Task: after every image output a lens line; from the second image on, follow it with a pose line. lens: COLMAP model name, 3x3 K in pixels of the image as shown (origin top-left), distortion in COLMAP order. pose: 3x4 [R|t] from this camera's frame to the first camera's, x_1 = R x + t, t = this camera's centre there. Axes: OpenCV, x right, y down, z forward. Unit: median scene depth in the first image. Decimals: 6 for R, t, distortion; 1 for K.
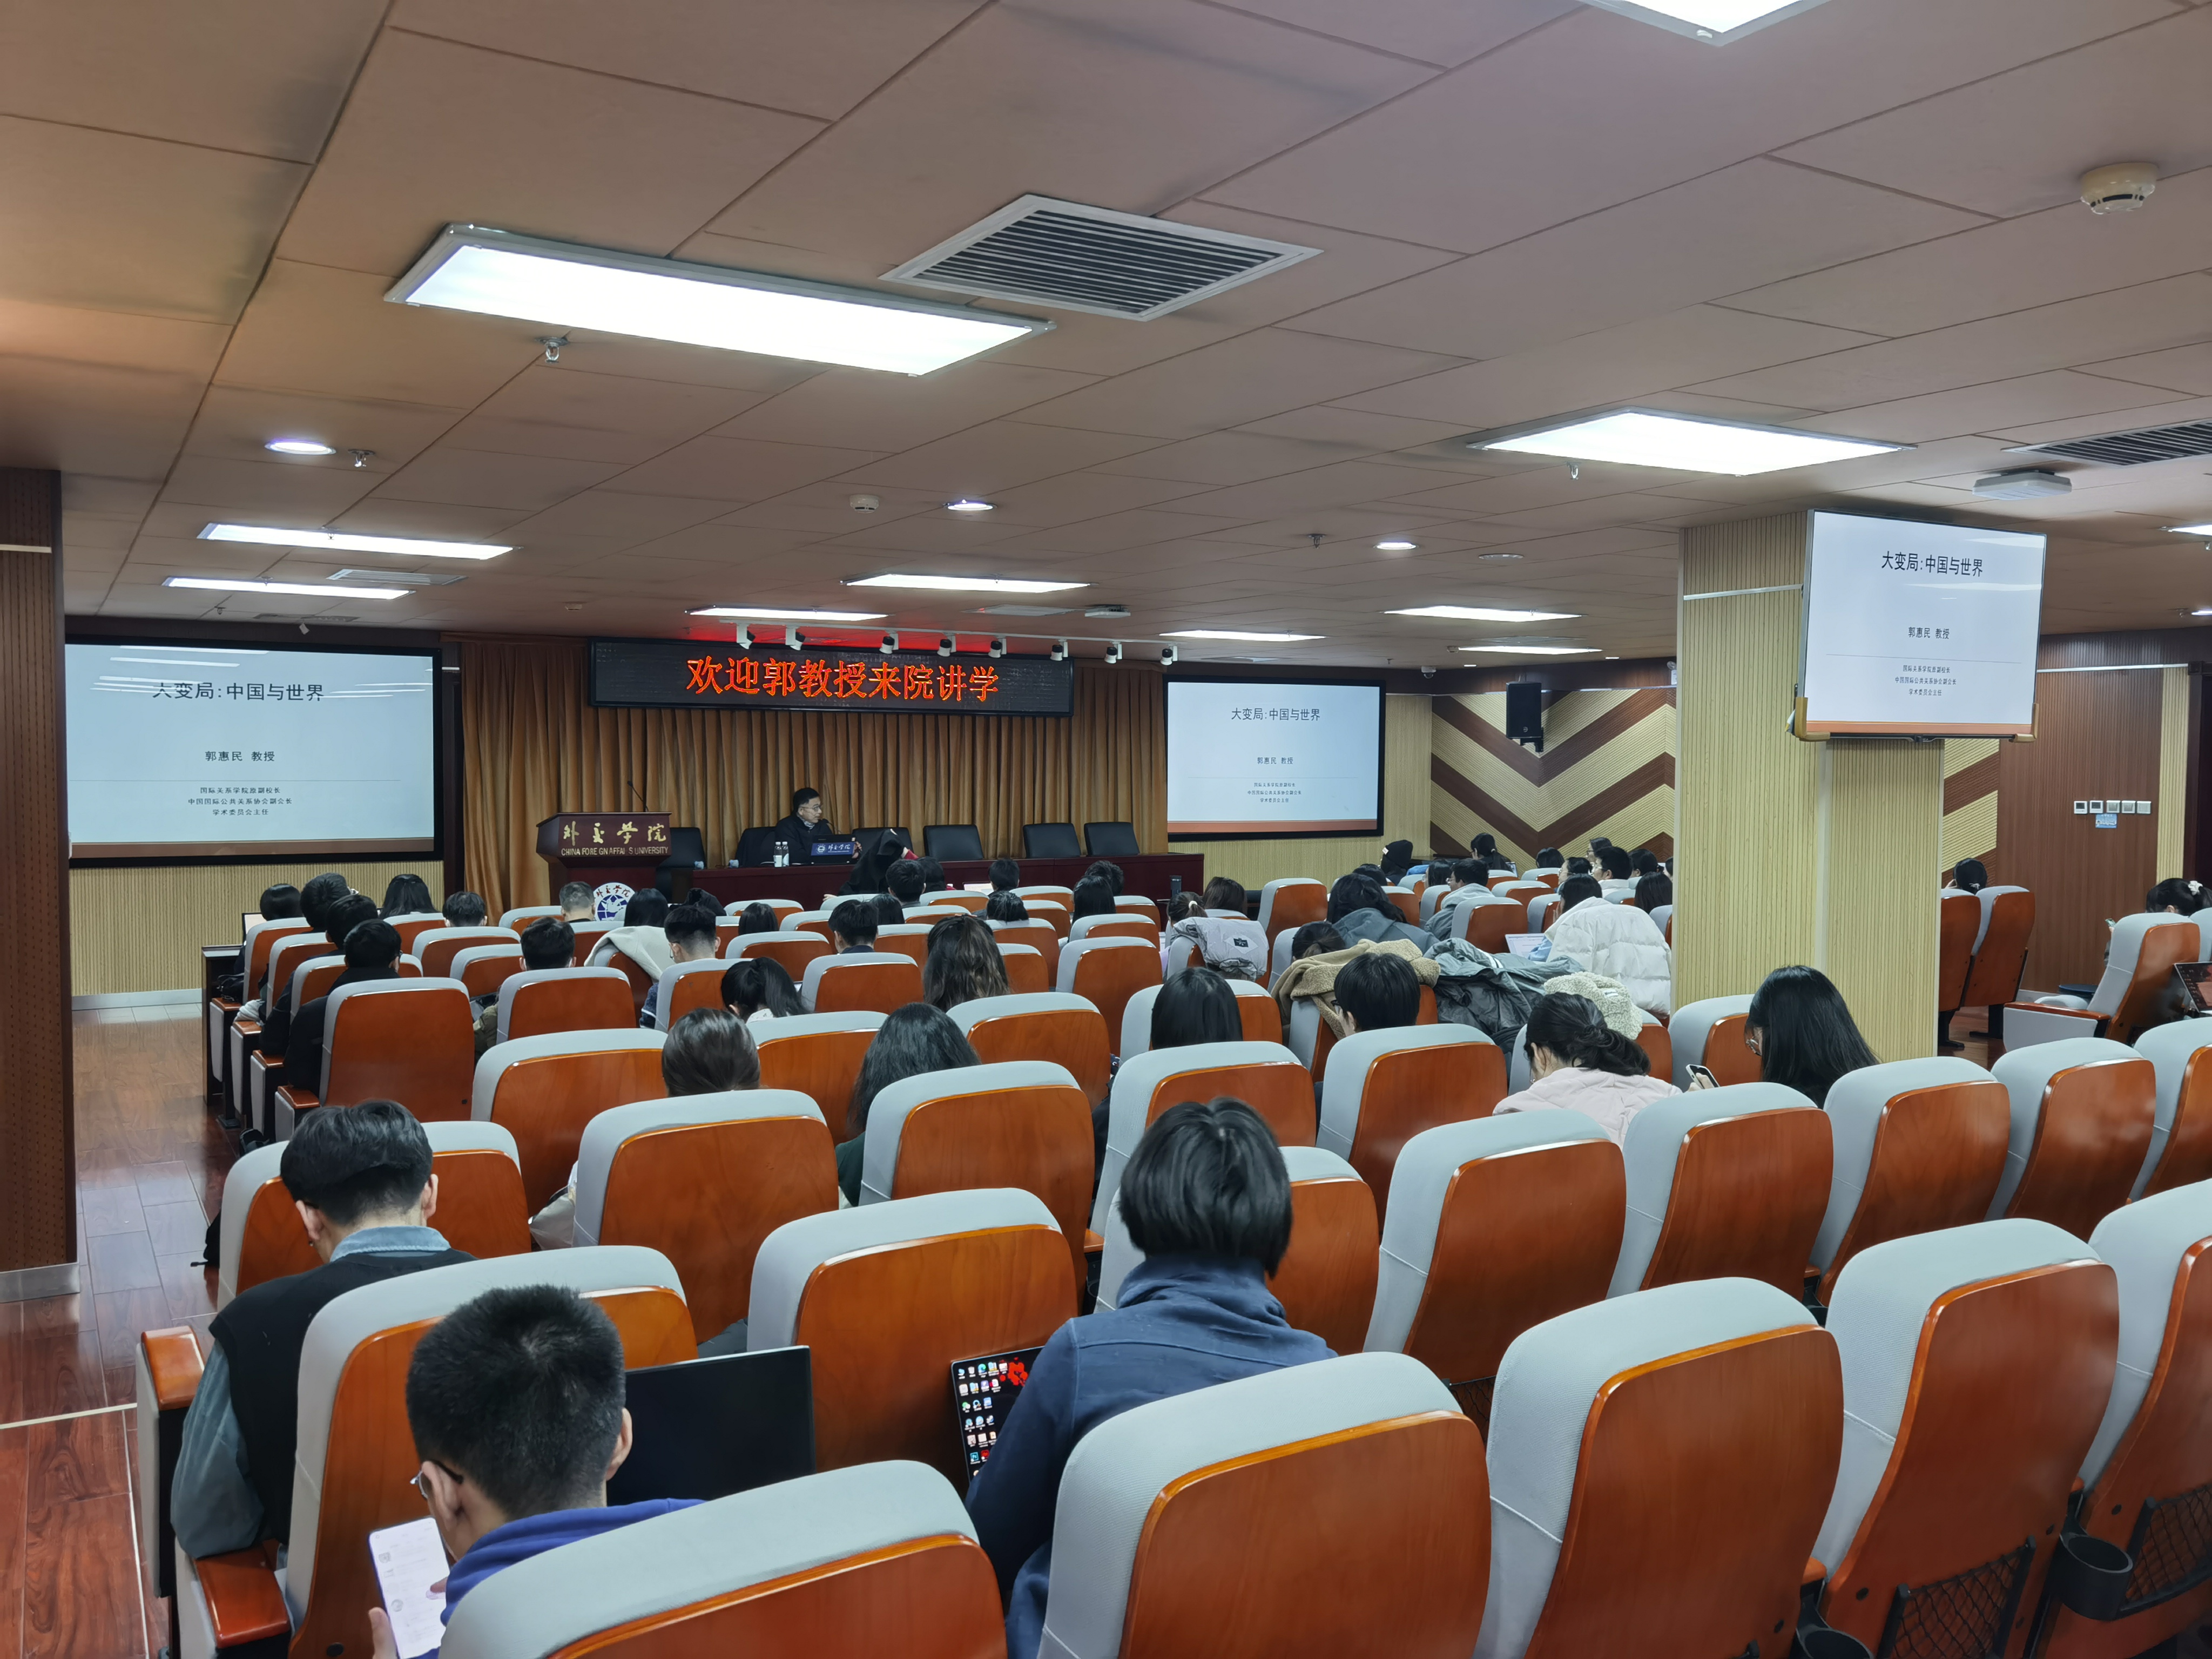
lens RADIAL K [[1745.9, 0, 1104.4], [0, 1745.9, 829.2], [0, 0, 1]] dist [0.015307, 0.004907]
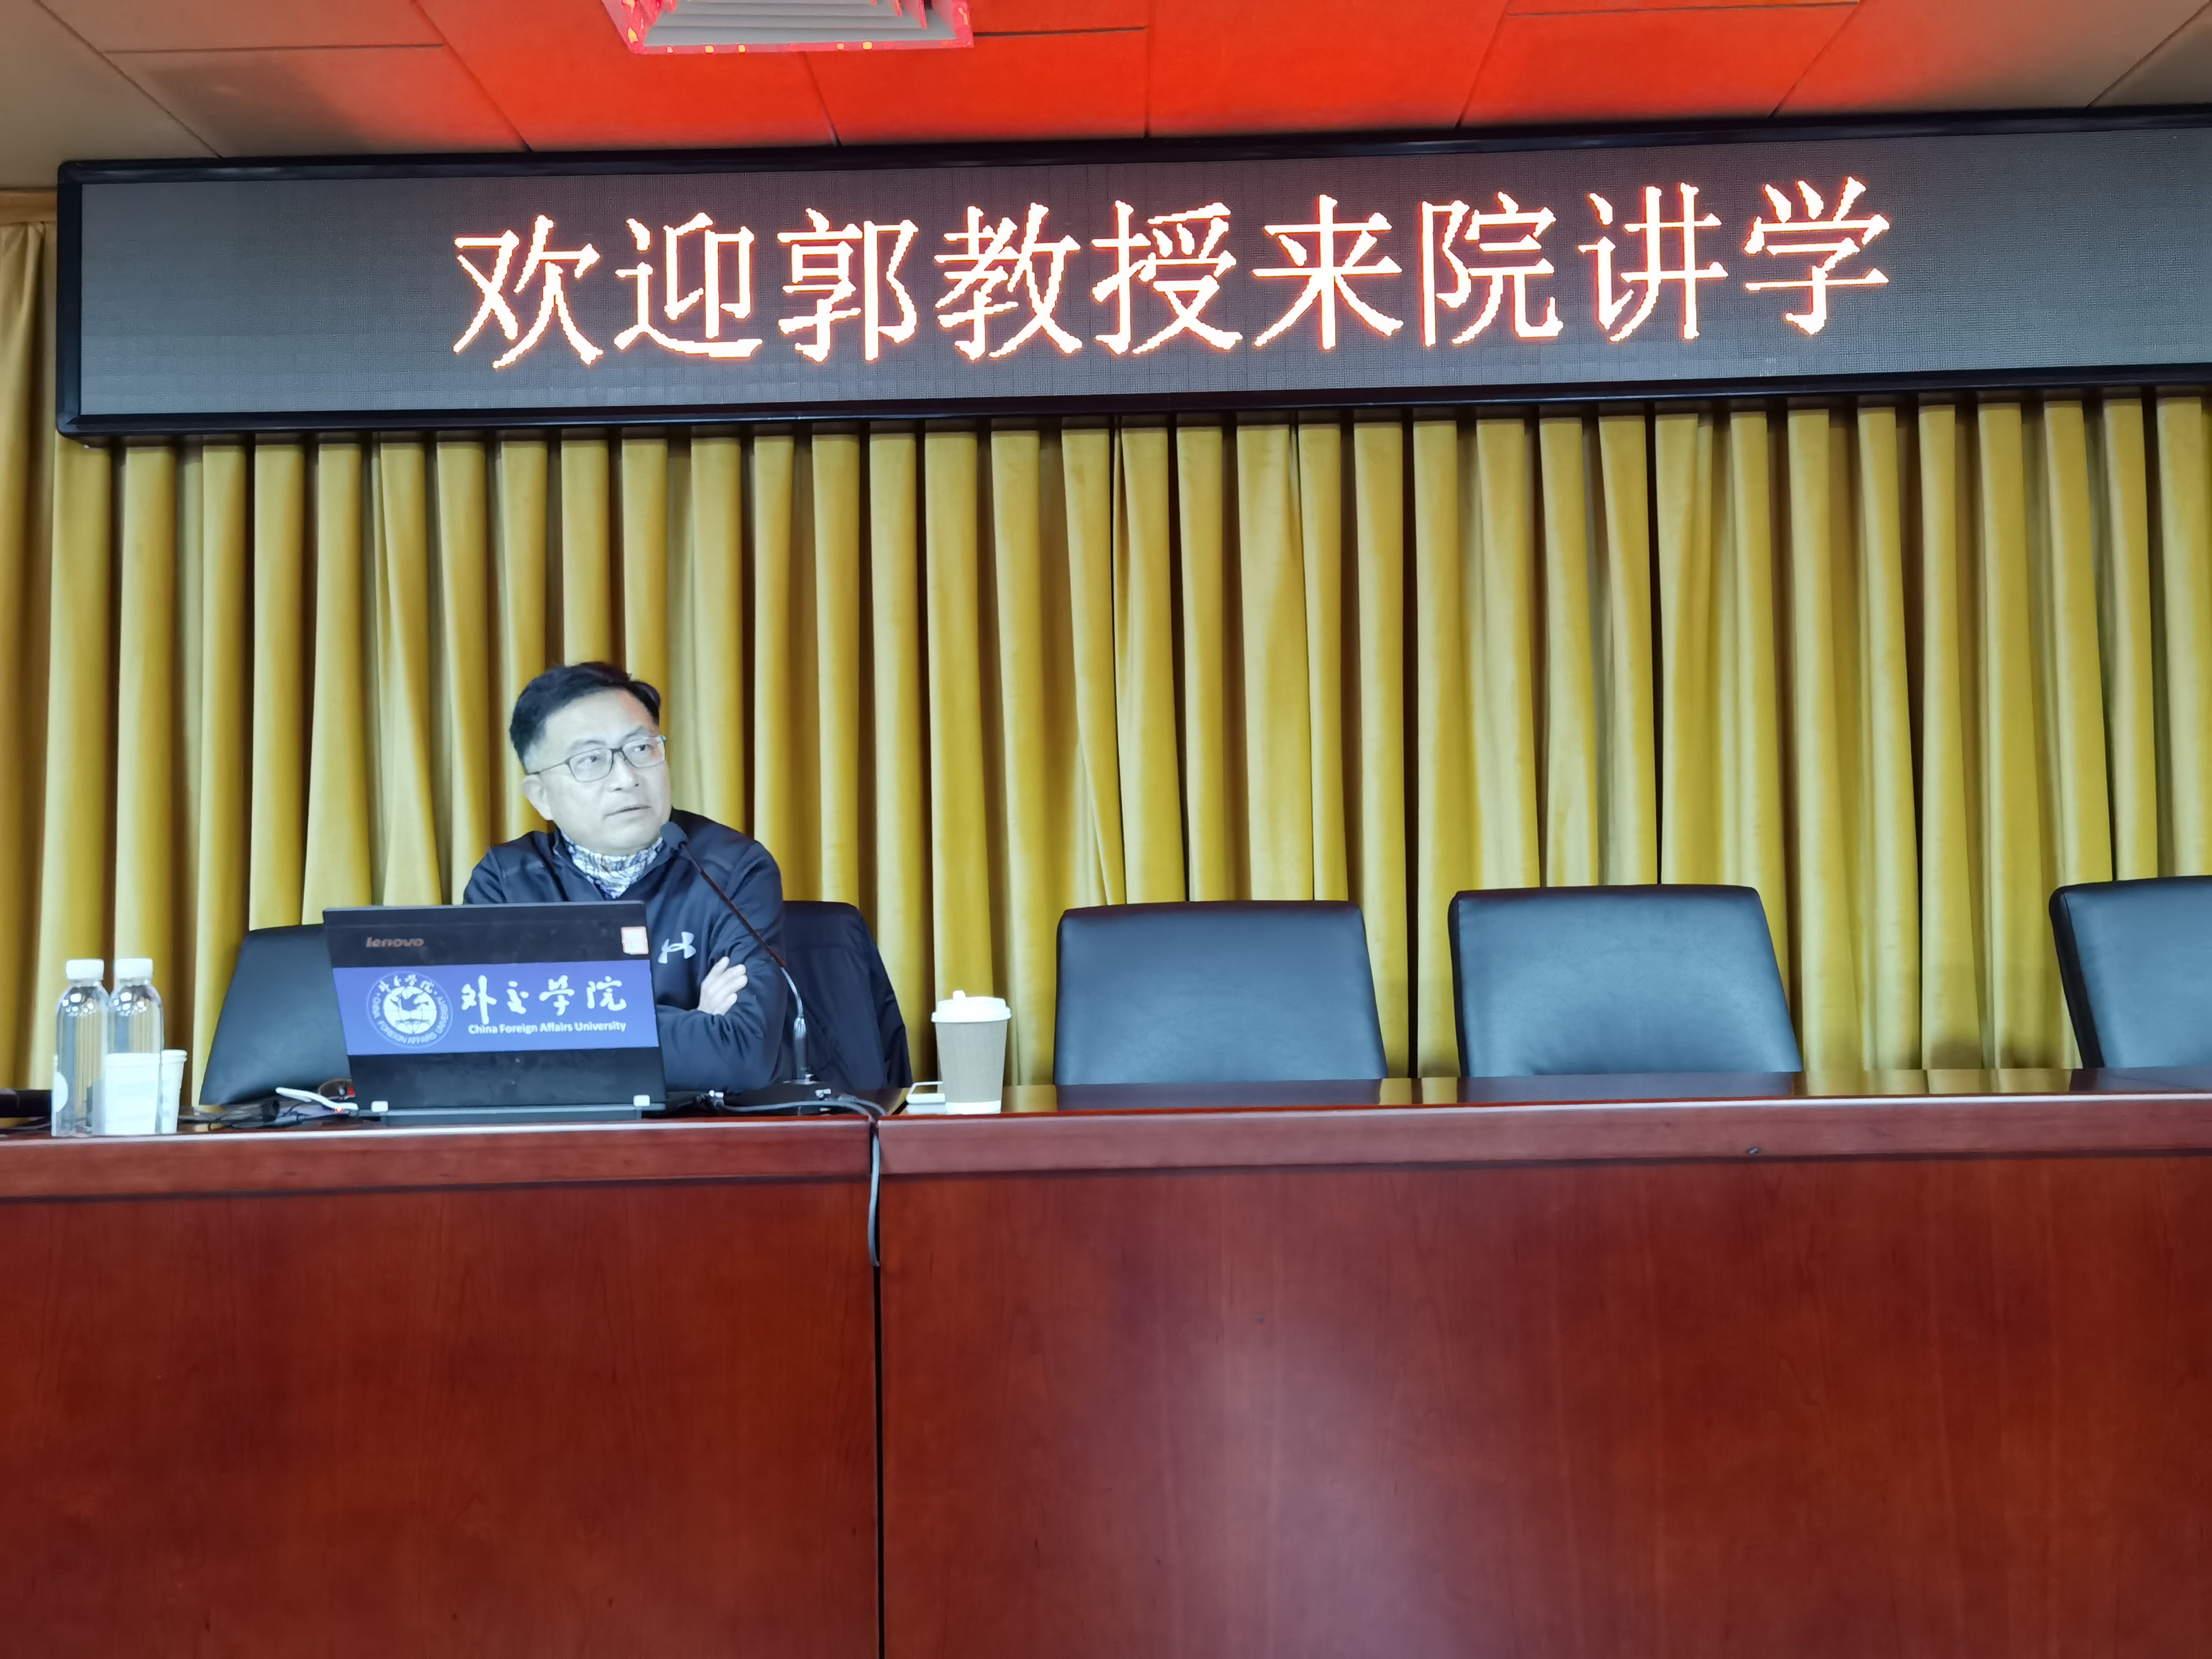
lens RADIAL K [[1745.9, 0, 1102.8], [0, 1745.9, 823.4], [0, 0, 1]] dist [0.015307, 0.004907]
pose [[0.834815, -0.055409, -0.547736, -0.027791], [0.001798, 0.995191, -0.097933, 0.010323], [0.550528, 0.080771, 0.830900, 0.803674]]
